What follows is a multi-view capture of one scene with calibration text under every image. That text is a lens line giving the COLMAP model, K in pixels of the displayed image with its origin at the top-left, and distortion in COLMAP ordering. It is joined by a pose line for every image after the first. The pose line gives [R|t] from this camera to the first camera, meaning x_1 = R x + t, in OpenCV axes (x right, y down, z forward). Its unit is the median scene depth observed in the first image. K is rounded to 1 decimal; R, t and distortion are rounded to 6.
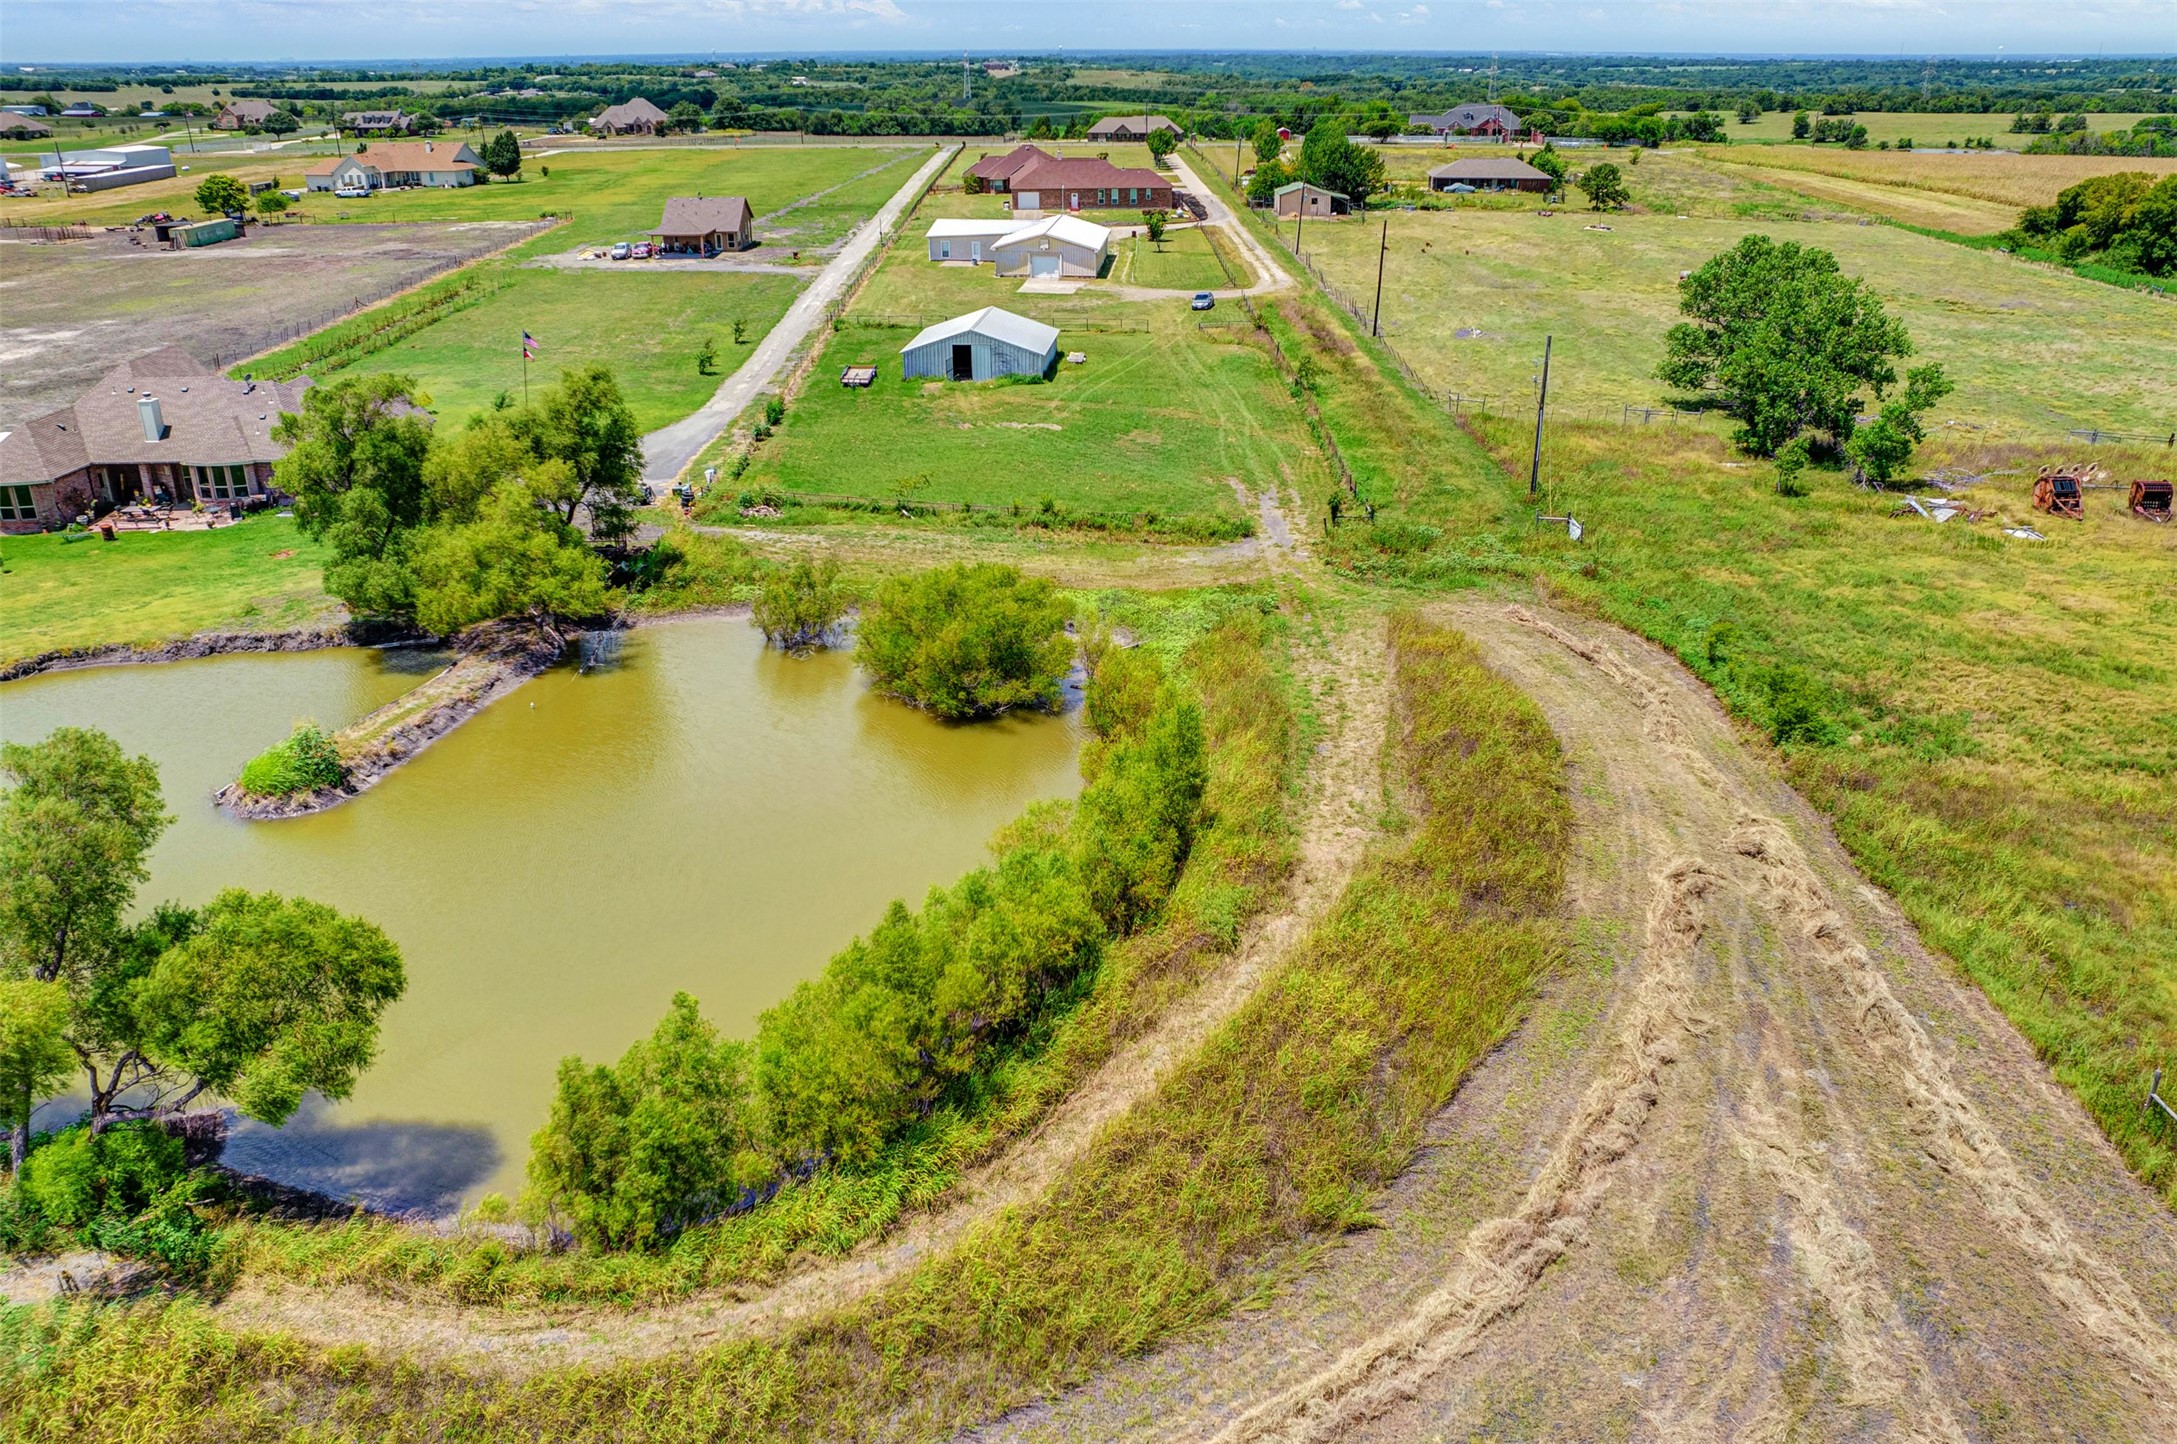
lens RADIAL K [[1648.6, 0, 1094.5], [0, 1648.6, 723.9], [0, 0, 1]] dist [-0.084591, 0.073710]
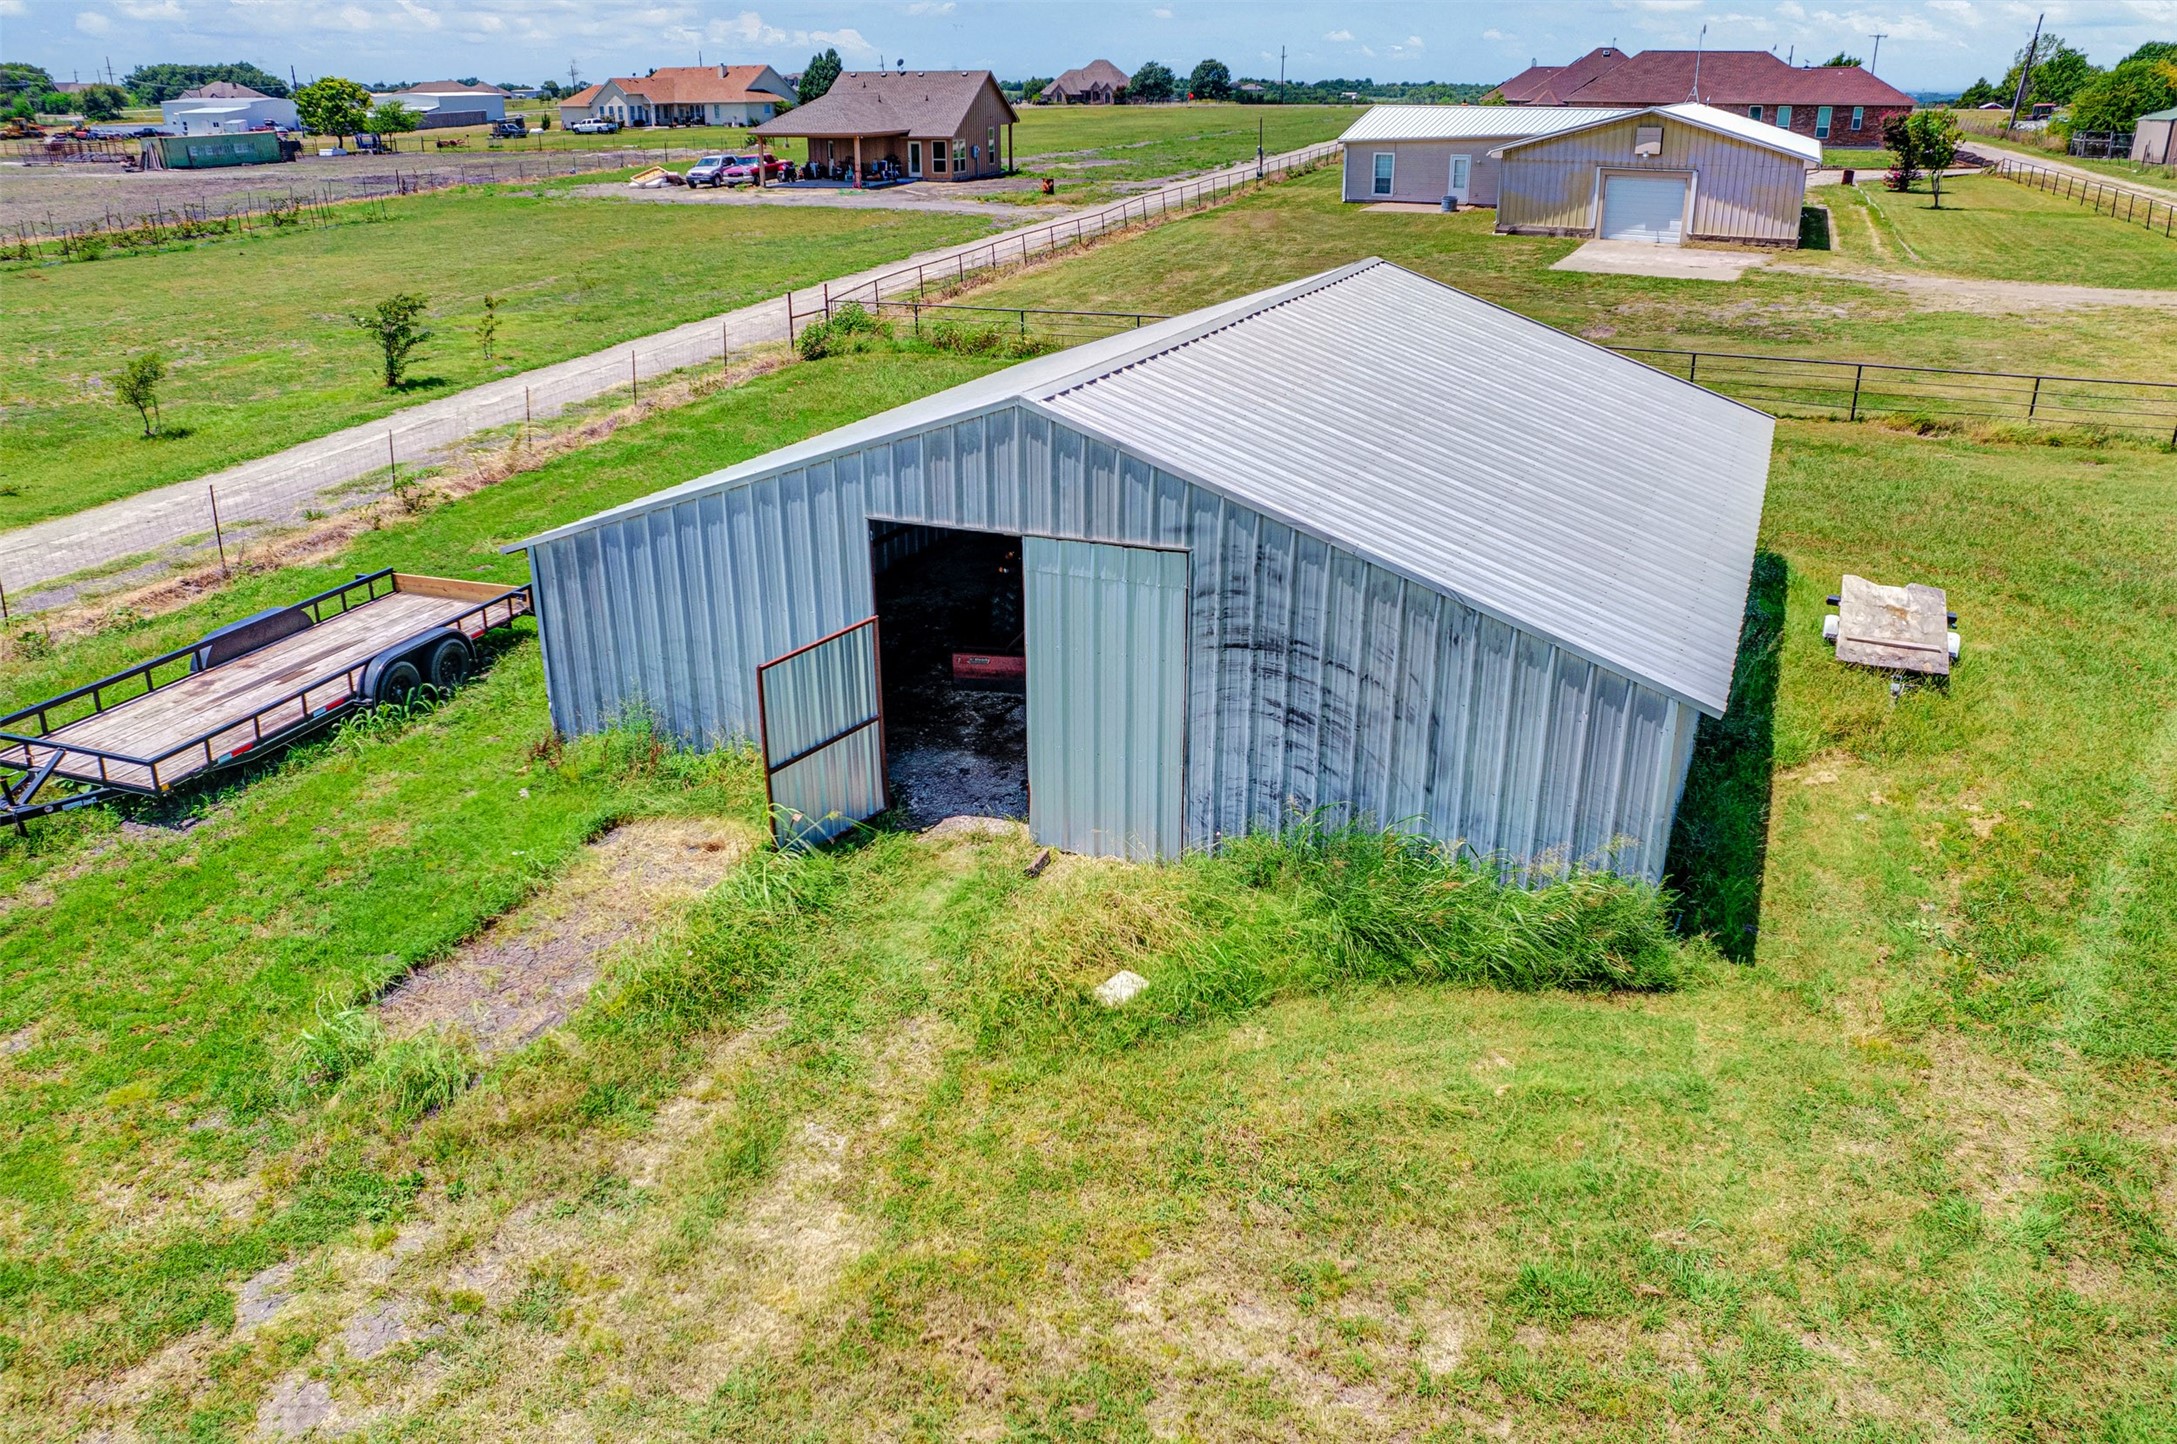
lens RADIAL K [[1648.6, 0, 1094.5], [0, 1648.6, 723.9], [0, 0, 1]] dist [-0.084591, 0.073710]
pose [[0.948768, 0.116710, -0.293631, -0.026826], [-0.122352, 0.992486, -0.000853, -0.158055], [0.291325, 0.036735, 0.955919, 0.648143]]
